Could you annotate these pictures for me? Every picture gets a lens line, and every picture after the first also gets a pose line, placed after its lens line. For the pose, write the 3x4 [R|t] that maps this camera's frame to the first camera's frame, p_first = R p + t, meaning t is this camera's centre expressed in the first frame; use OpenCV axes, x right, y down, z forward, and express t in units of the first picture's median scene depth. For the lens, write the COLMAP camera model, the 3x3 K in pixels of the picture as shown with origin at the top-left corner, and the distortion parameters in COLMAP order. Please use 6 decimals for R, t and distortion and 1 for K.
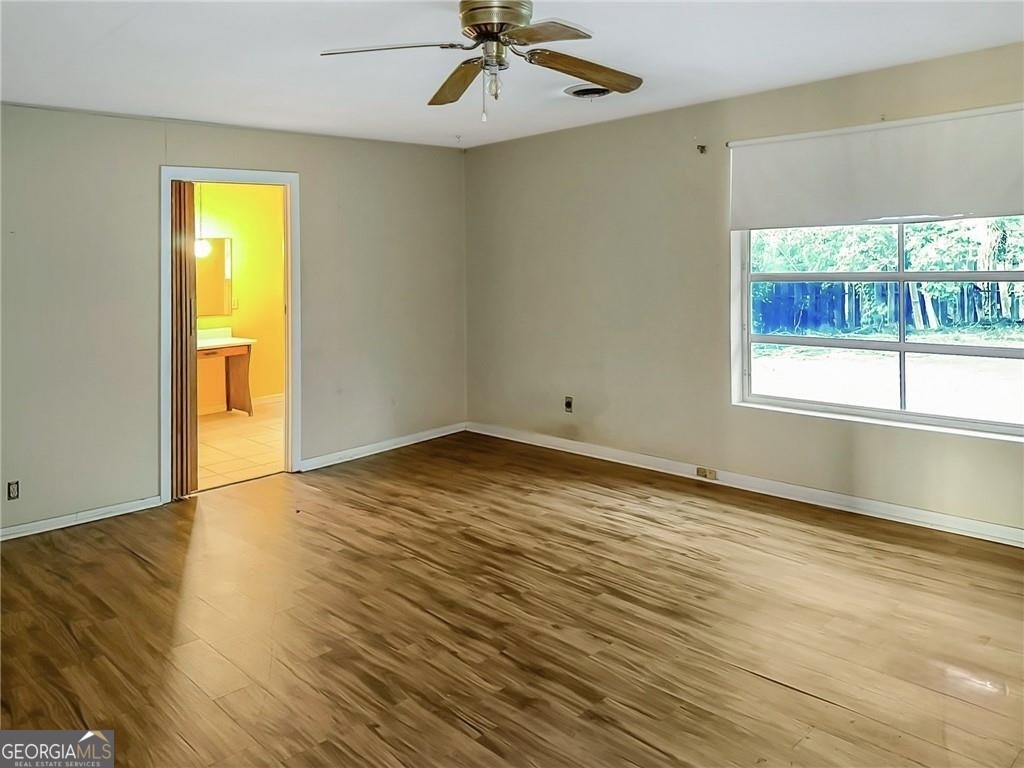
lens RADIAL K [[762.7, 0, 520.3], [0, 762.7, 362.8], [0, 0, 1]] dist [0.073061, -0.093089]
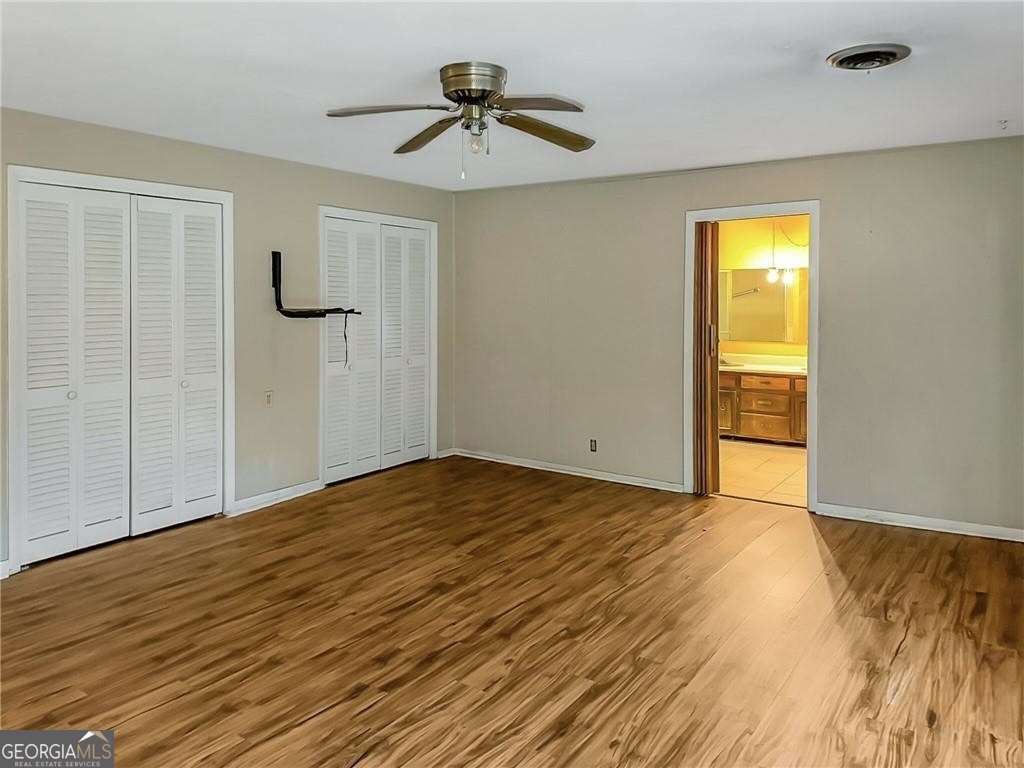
lens RADIAL K [[762.7, 0, 512.5], [0, 762.7, 386.5], [0, 0, 1]] dist [0.073061, -0.093089]
pose [[0.190386, 0.145774, -0.970826, 1.033328], [-0.131763, 0.983760, 0.121877, -0.148640], [0.972827, 0.104715, 0.206502, 0.788677]]
